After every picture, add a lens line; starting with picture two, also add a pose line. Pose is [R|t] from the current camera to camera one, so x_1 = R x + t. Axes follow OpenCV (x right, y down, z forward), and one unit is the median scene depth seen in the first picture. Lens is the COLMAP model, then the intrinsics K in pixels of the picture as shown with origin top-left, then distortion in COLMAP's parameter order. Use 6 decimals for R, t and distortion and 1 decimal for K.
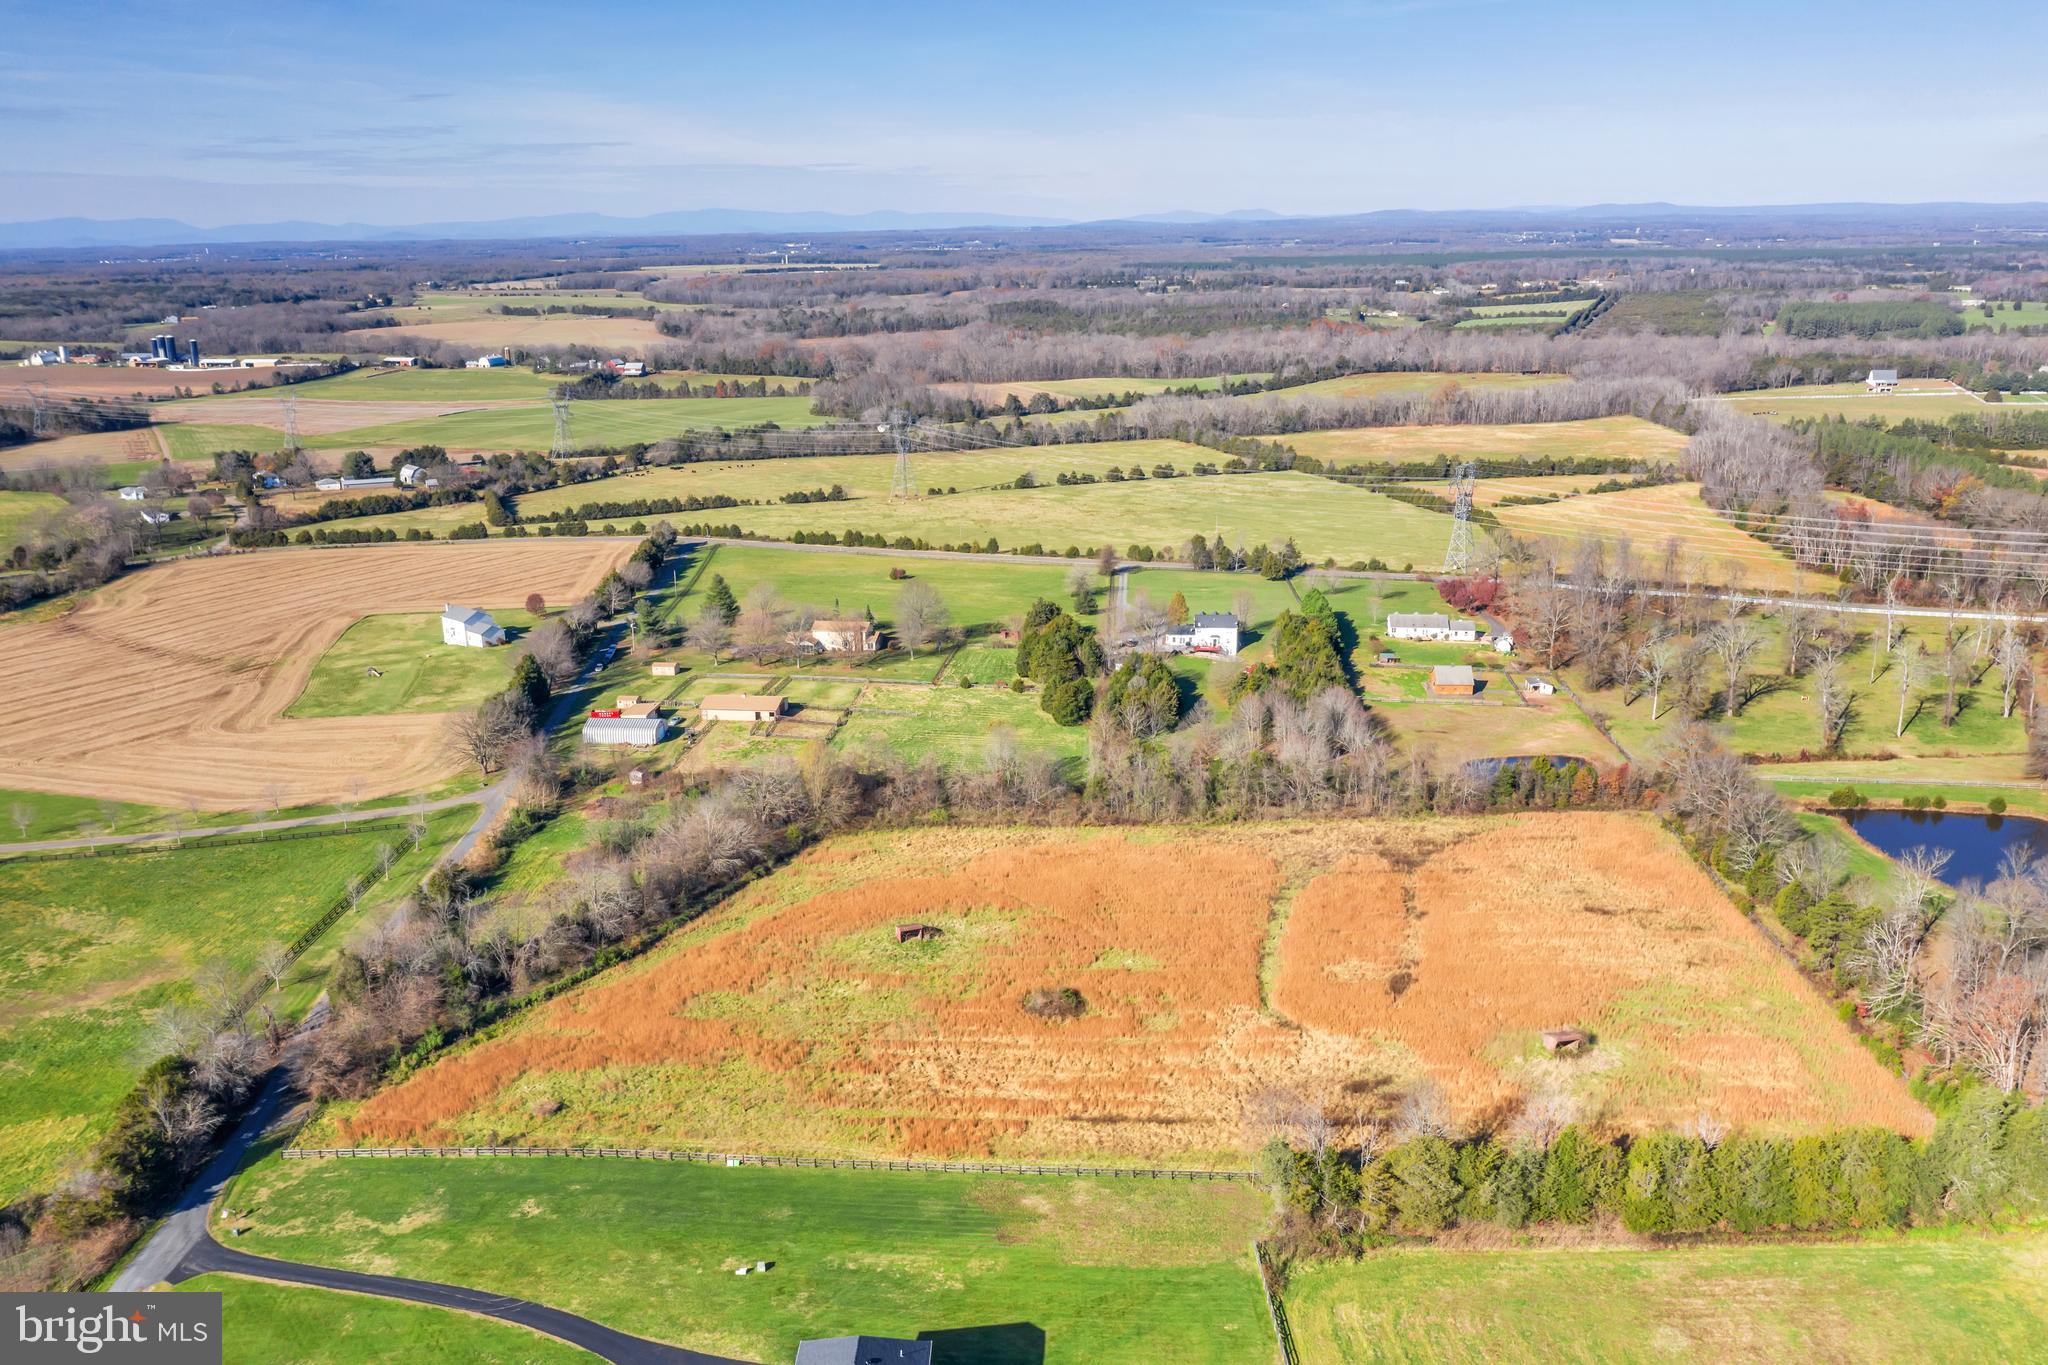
lens RADIAL K [[1623.6, 0, 1024.3], [0, 1623.6, 682.0], [0, 0, 1]] dist [-0.011196, 0.009501]
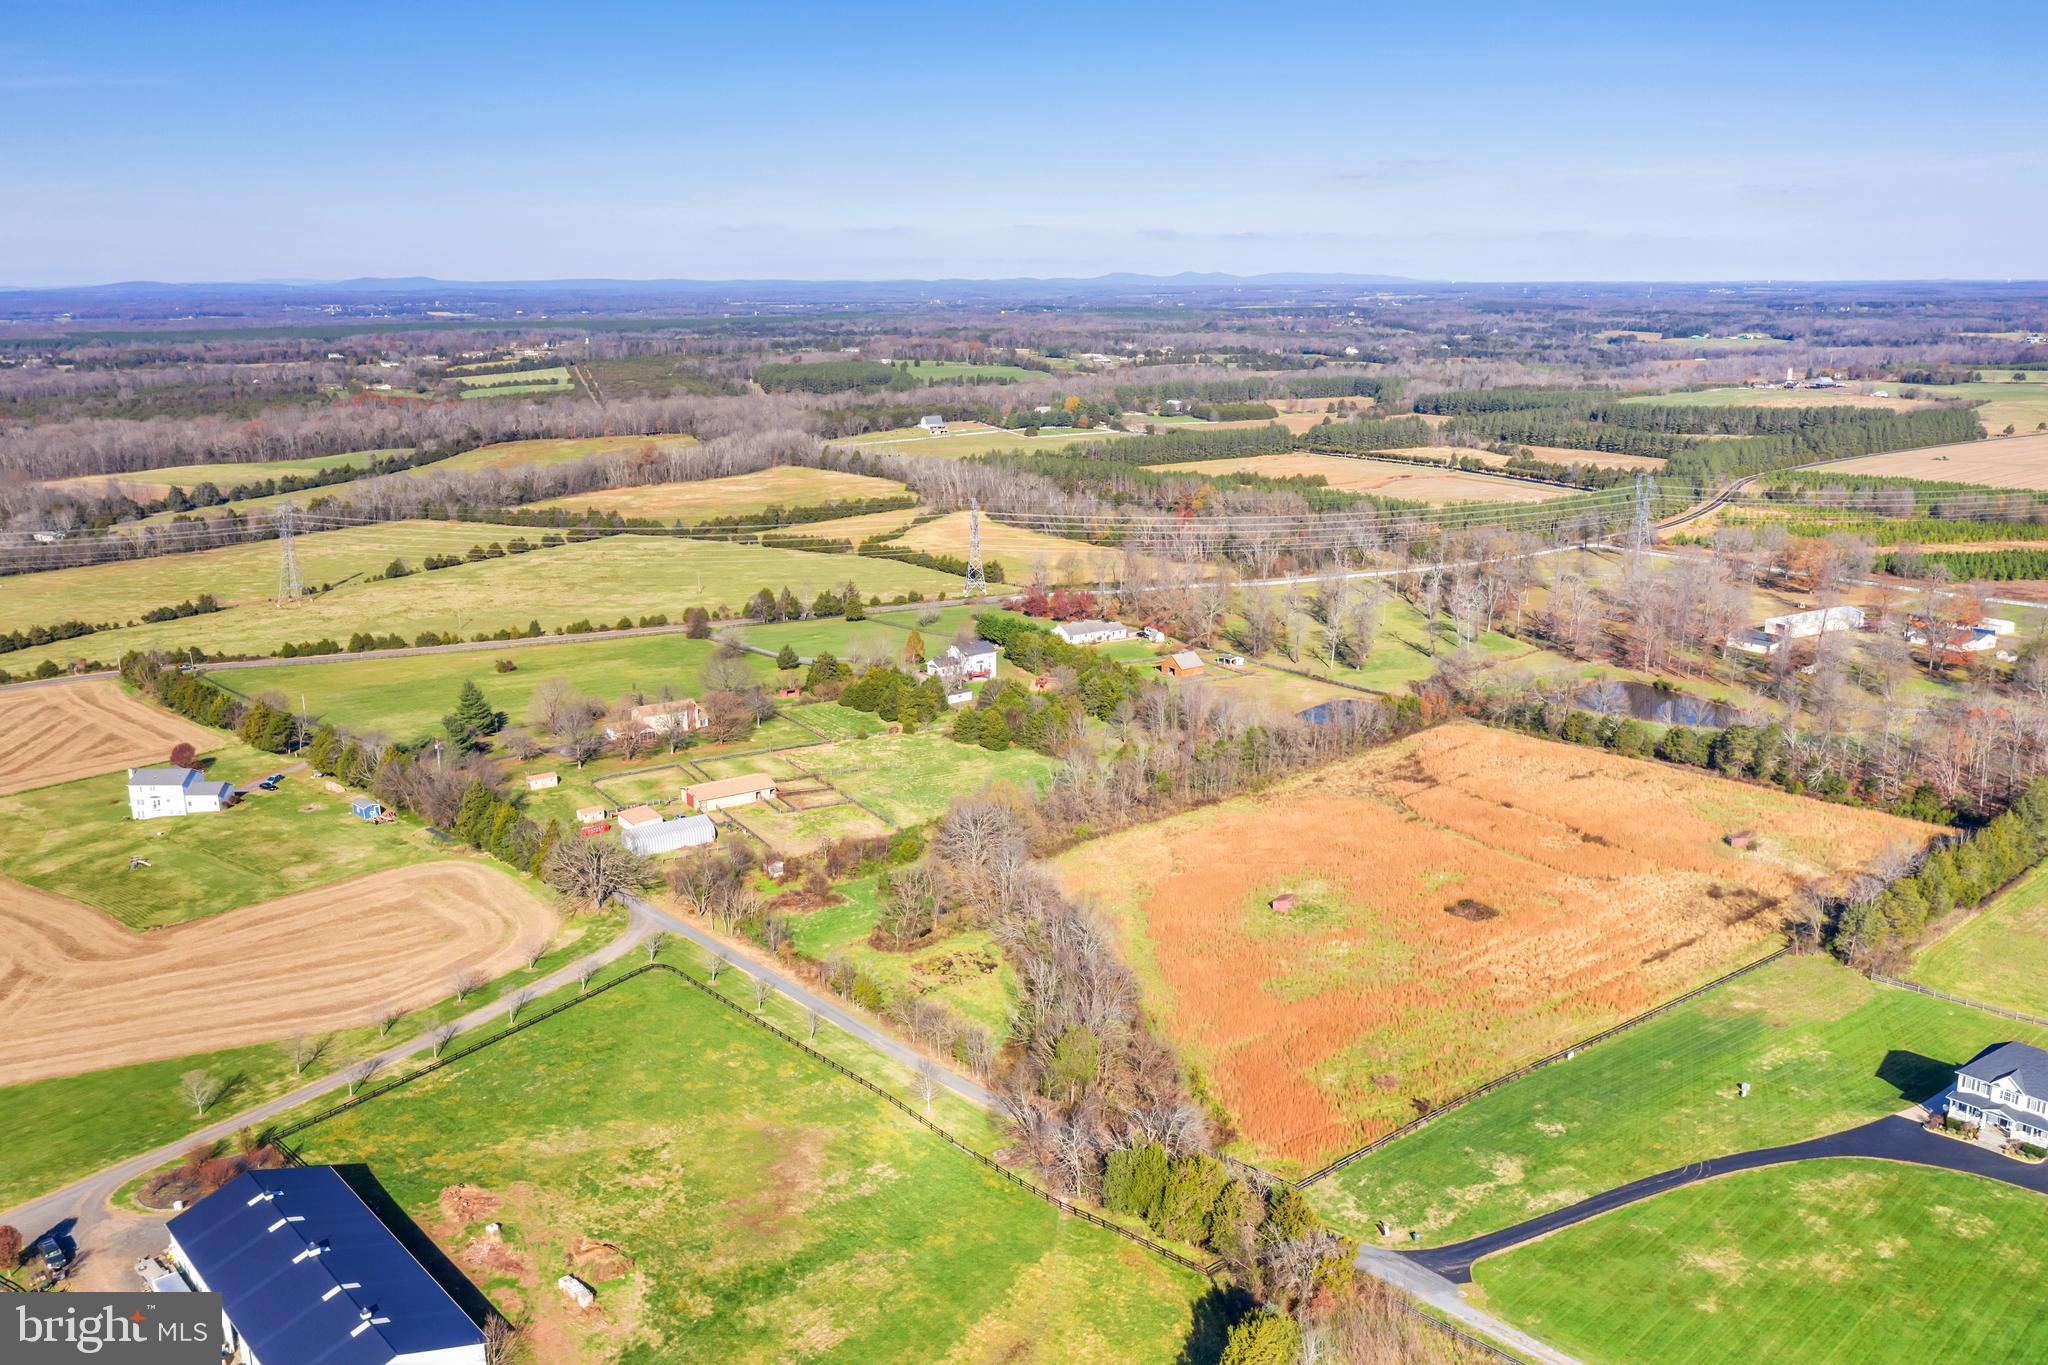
lens RADIAL K [[1623.6, 0, 1018.6], [0, 1623.6, 680.3], [0, 0, 1]] dist [-0.011196, 0.009501]
pose [[0.755522, -0.146916, 0.638438, -0.410488], [0.174710, 0.984421, 0.019782, -0.024178], [-0.631398, 0.096596, 0.769419, 0.104639]]
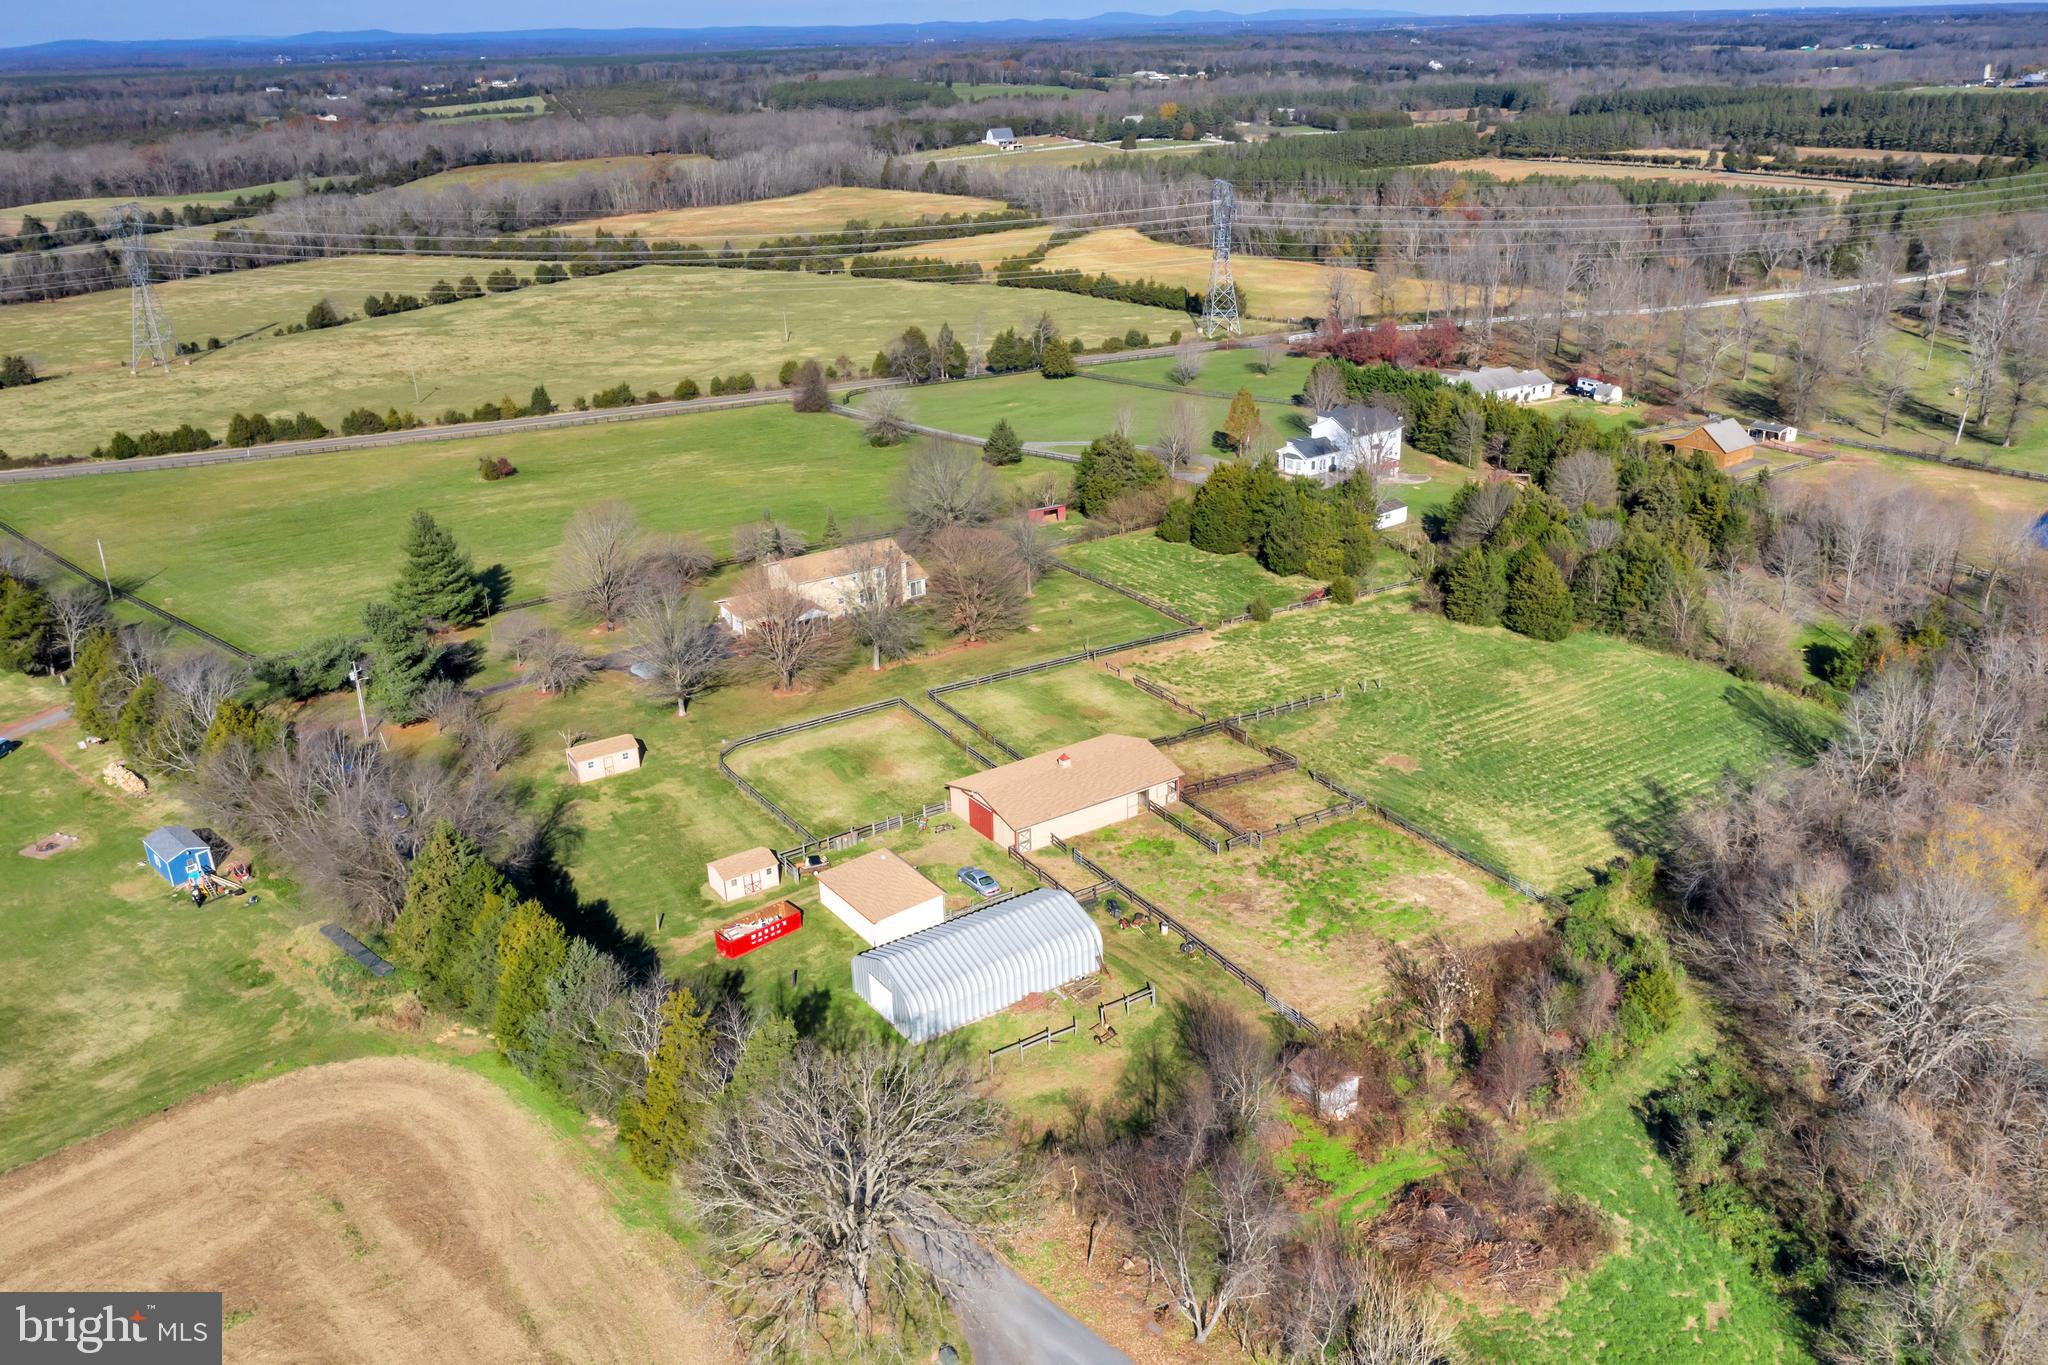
lens RADIAL K [[1623.6, 0, 1020.4], [0, 1623.6, 677.7], [0, 0, 1]] dist [-0.011196, 0.009501]
pose [[0.749262, -0.249457, 0.613496, -0.264678], [0.192966, 0.968386, 0.158092, -0.047437], [-0.633538, -0.000068, 0.773711, 0.455895]]
